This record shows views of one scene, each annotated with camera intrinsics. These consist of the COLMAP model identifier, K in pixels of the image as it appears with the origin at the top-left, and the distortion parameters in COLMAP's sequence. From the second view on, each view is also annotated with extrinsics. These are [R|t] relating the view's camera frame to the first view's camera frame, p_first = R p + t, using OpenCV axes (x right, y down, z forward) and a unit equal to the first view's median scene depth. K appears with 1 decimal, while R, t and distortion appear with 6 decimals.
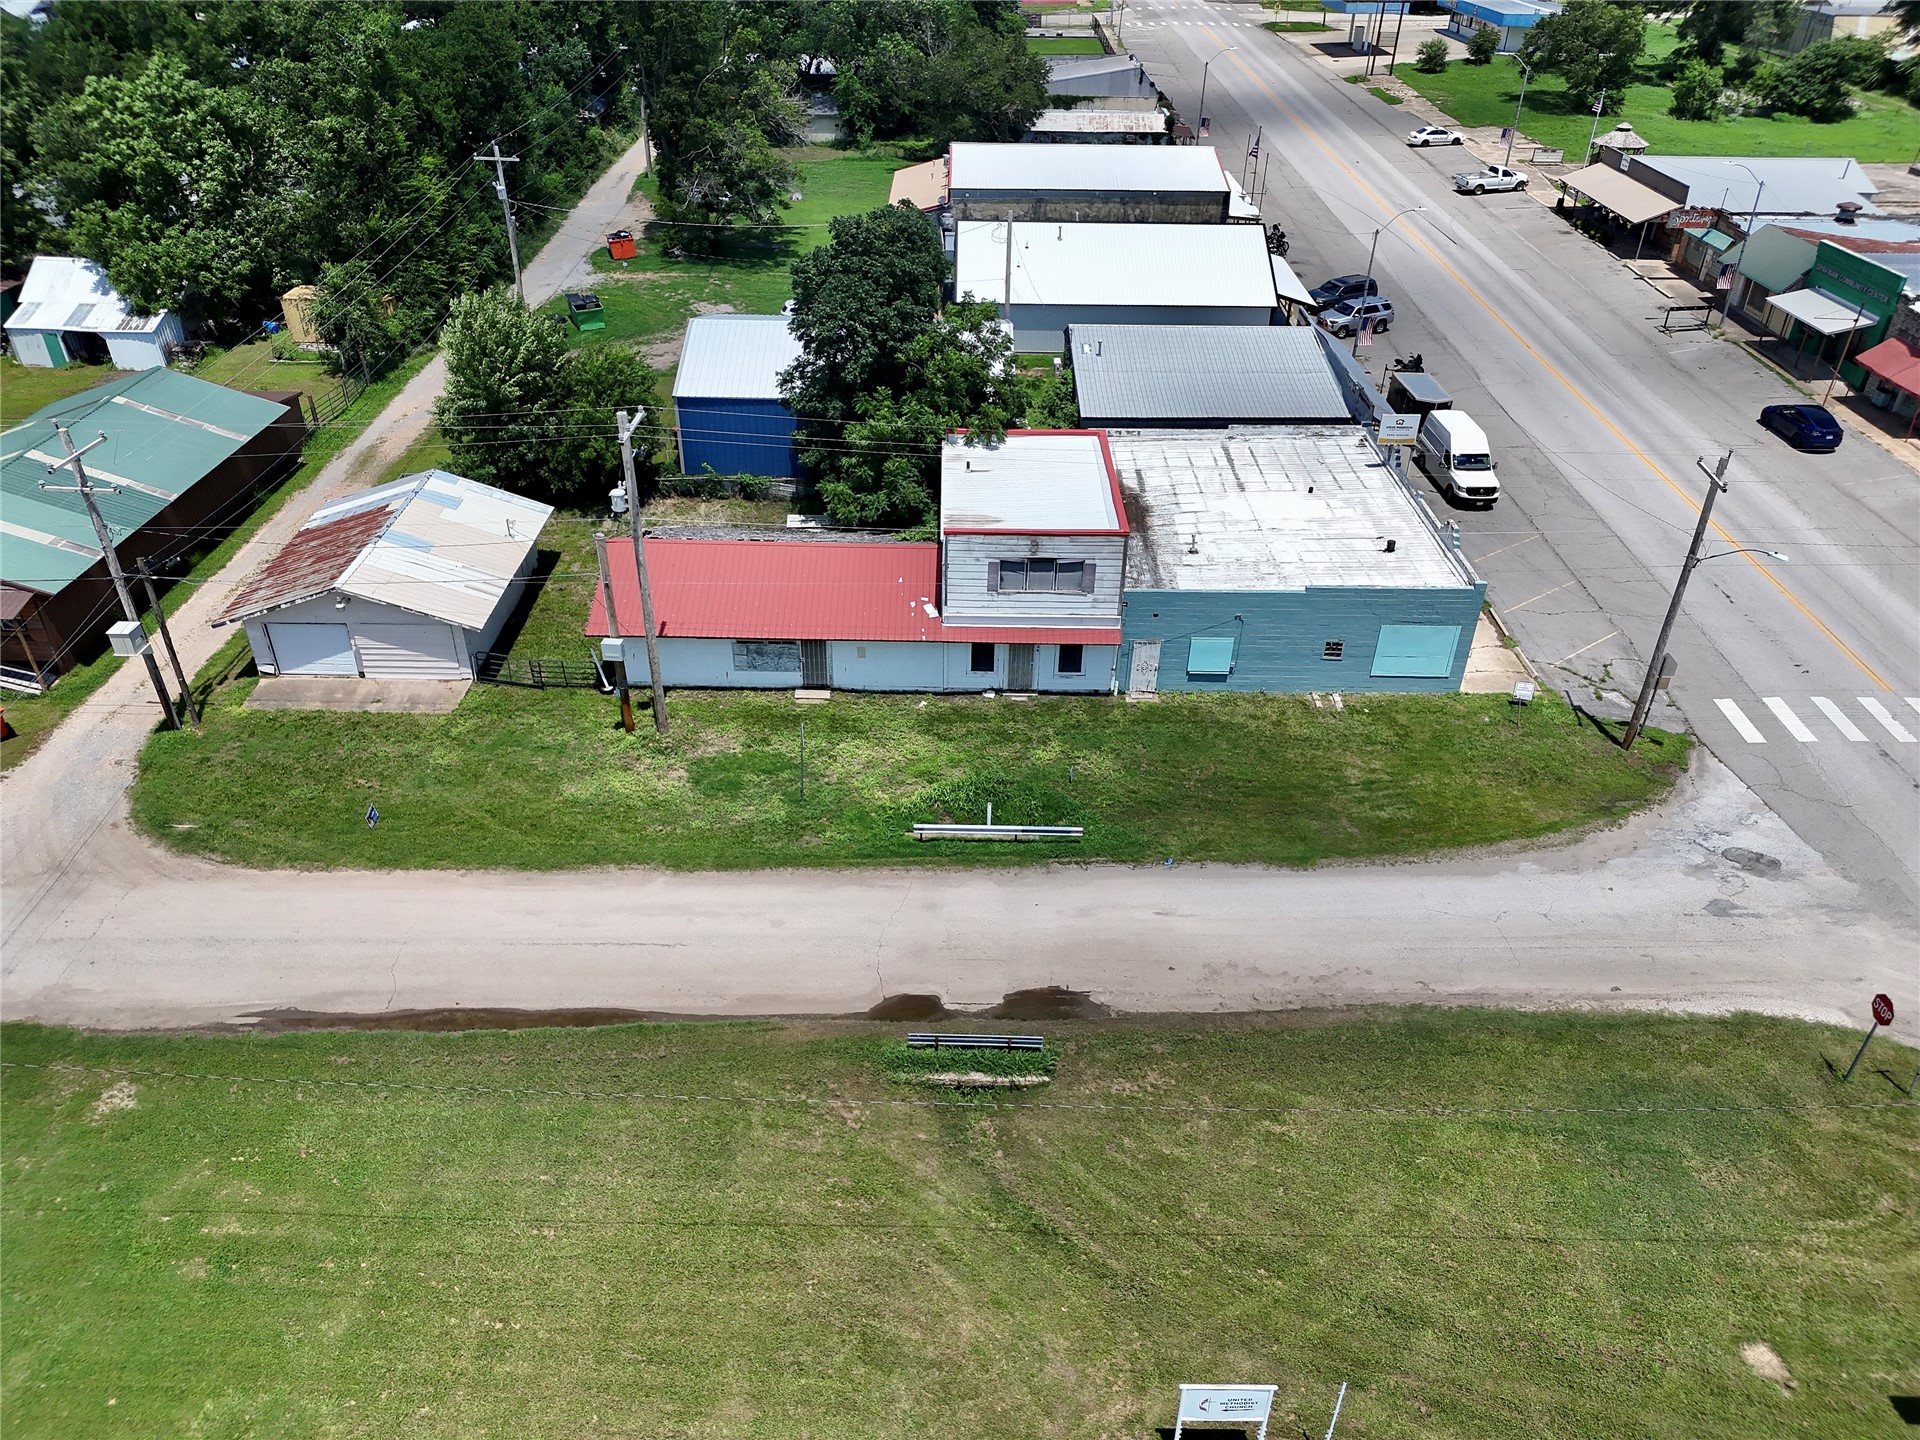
lens RADIAL K [[1346.1, 0, 953.6], [0, 1346.1, 724.2], [0, 0, 1]] dist [0.069048, -0.066296]
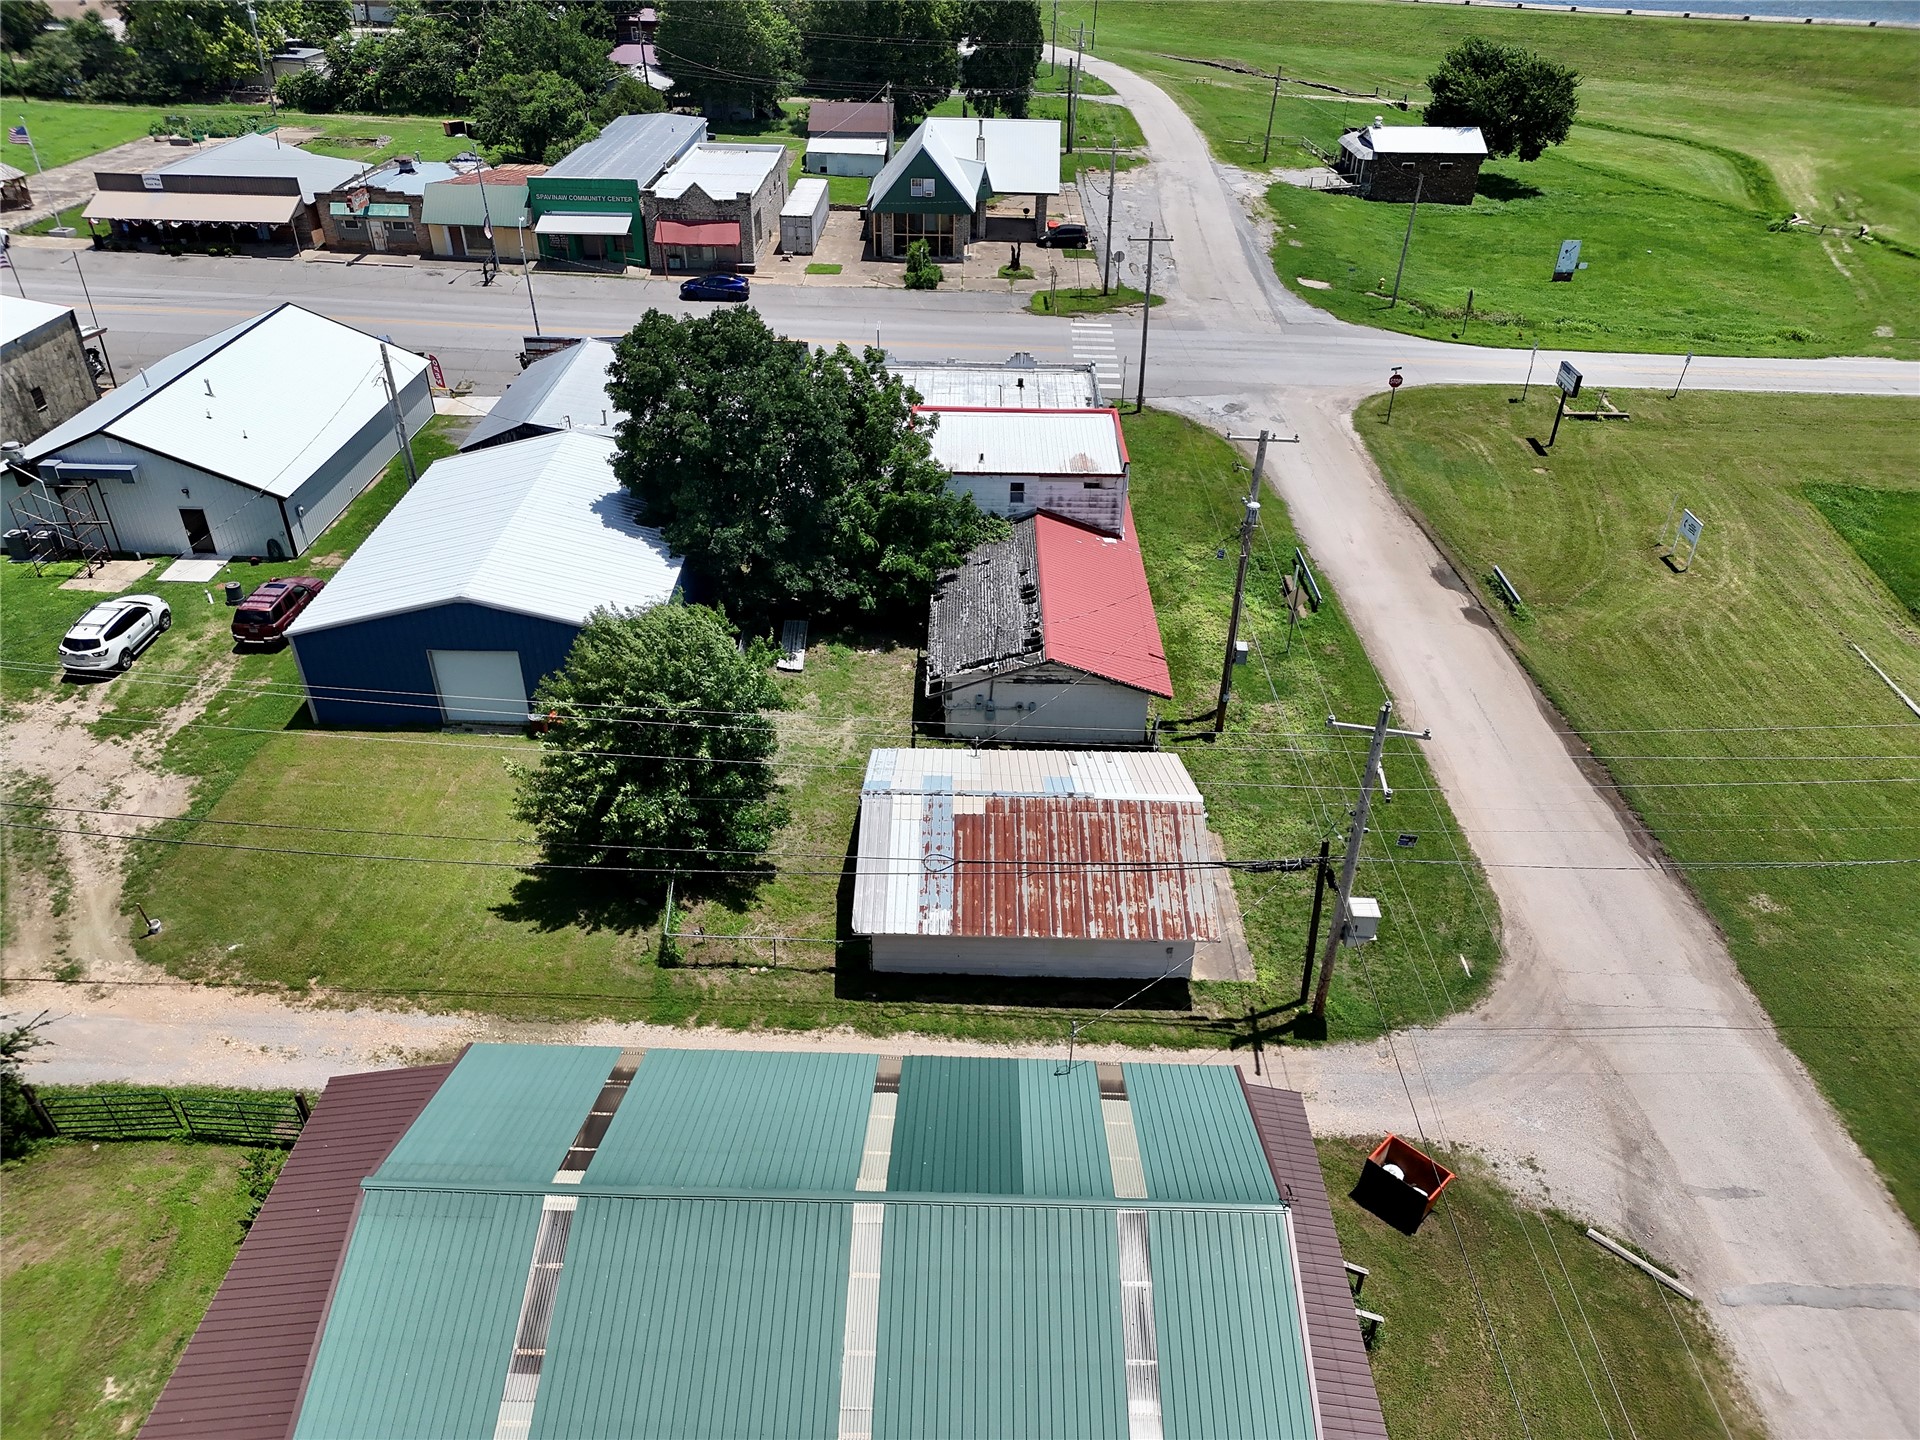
lens RADIAL K [[1346.1, 0, 963.5], [0, 1346.1, 727.4], [0, 0, 1]] dist [0.069048, -0.066296]
pose [[0.006771, -0.558685, 0.829352, -1.115141], [0.532211, 0.704162, 0.470007, -0.605302], [-0.846585, 0.438208, 0.302106, 0.815756]]
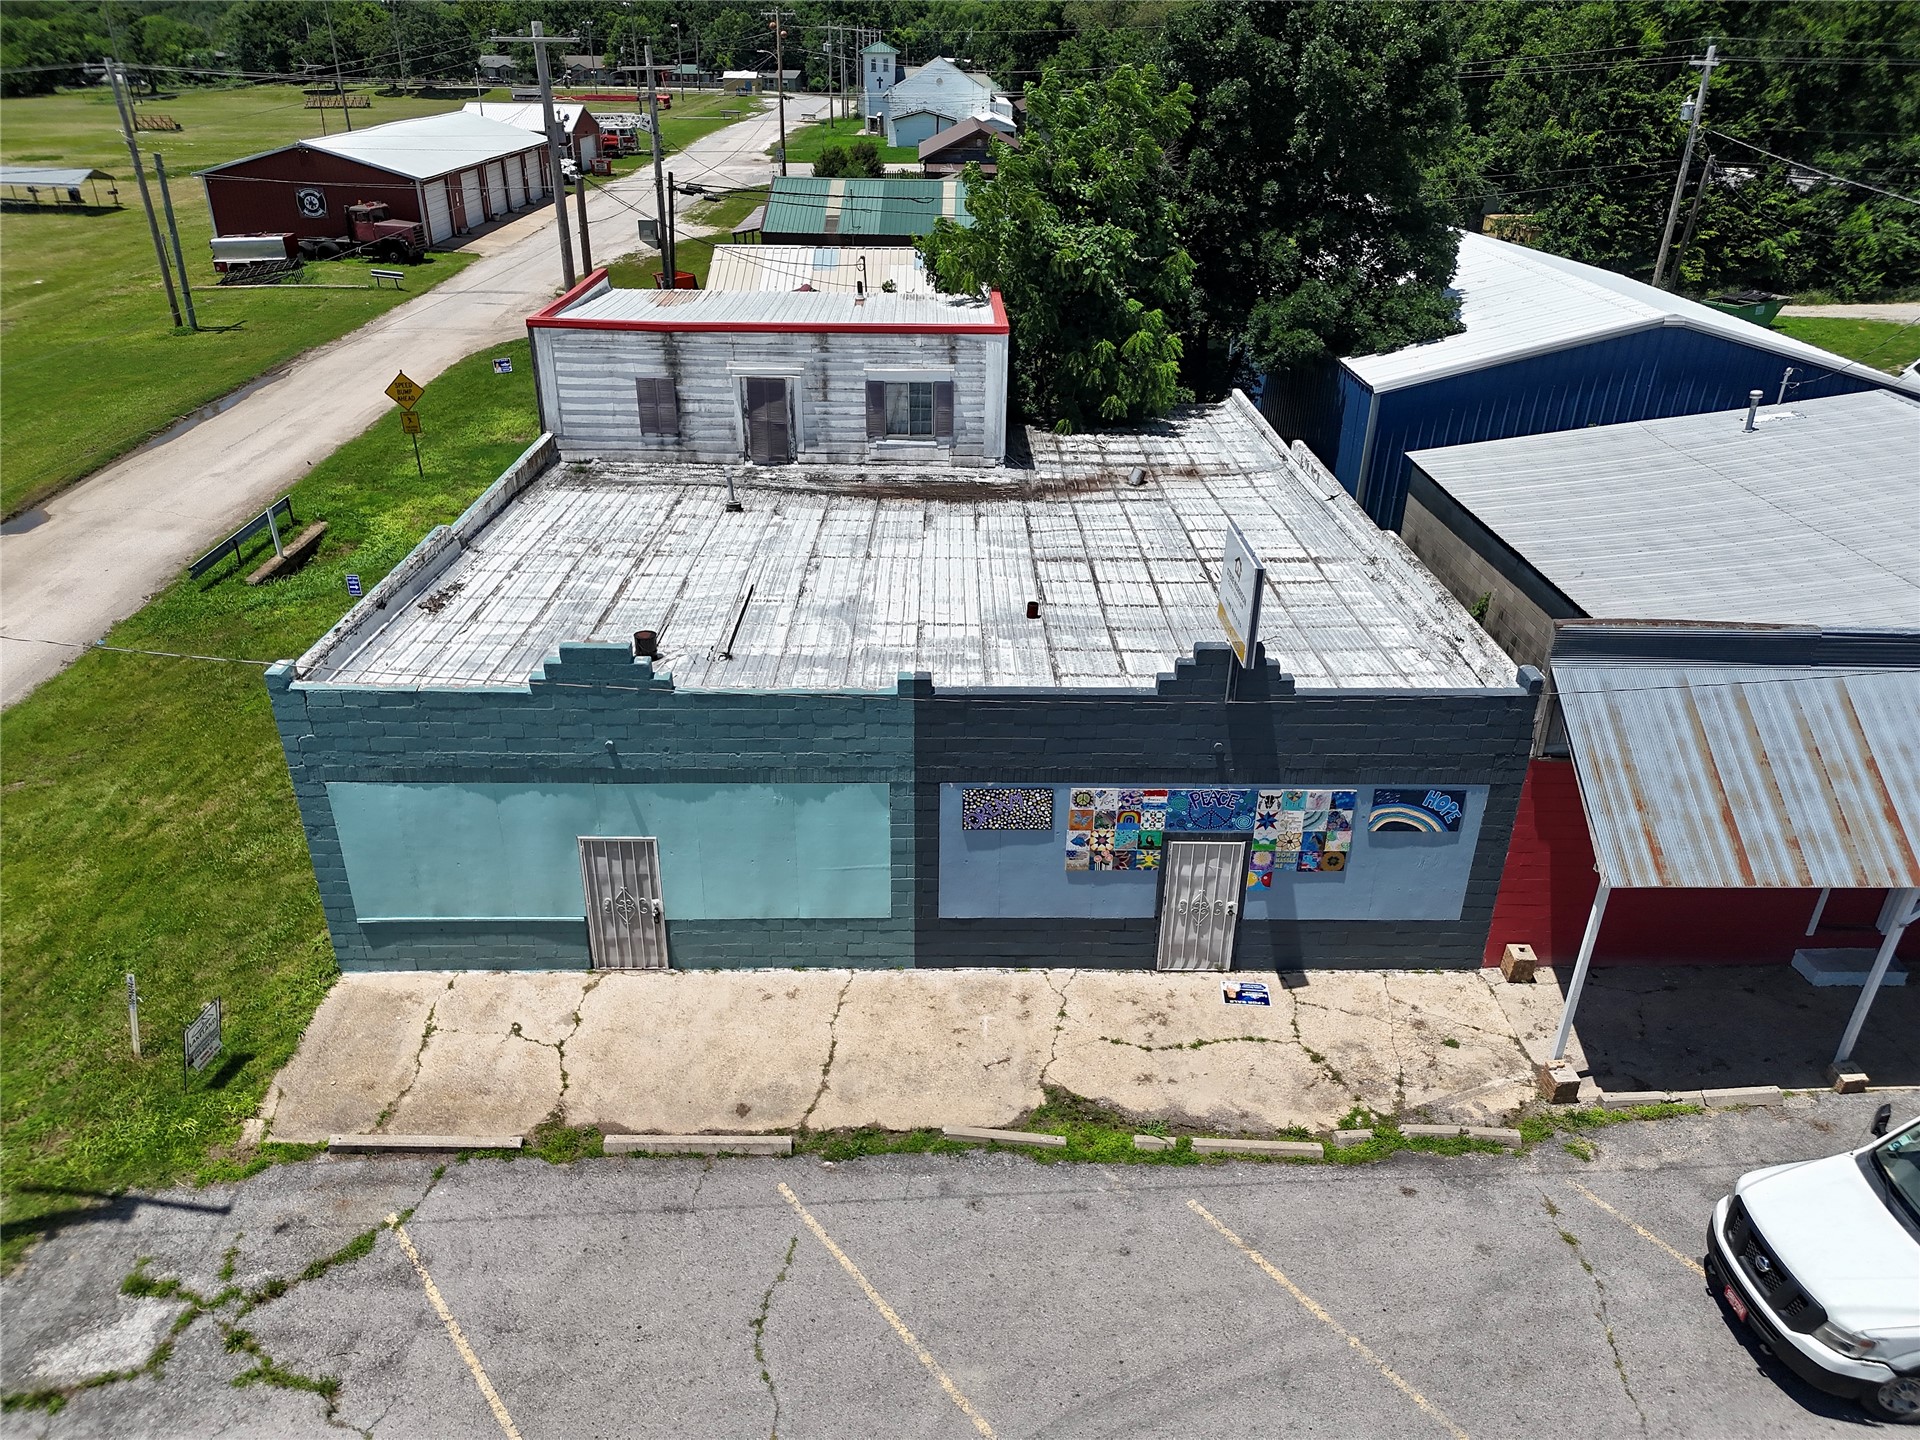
lens RADIAL K [[1346.1, 0, 959.7], [0, 1346.1, 725.3], [0, 0, 1]] dist [0.069048, -0.066296]
pose [[0.016757, 0.446035, -0.894859, 0.693052], [-0.556184, 0.747897, 0.362367, -0.309693], [0.830890, 0.491634, 0.260610, 1.031176]]
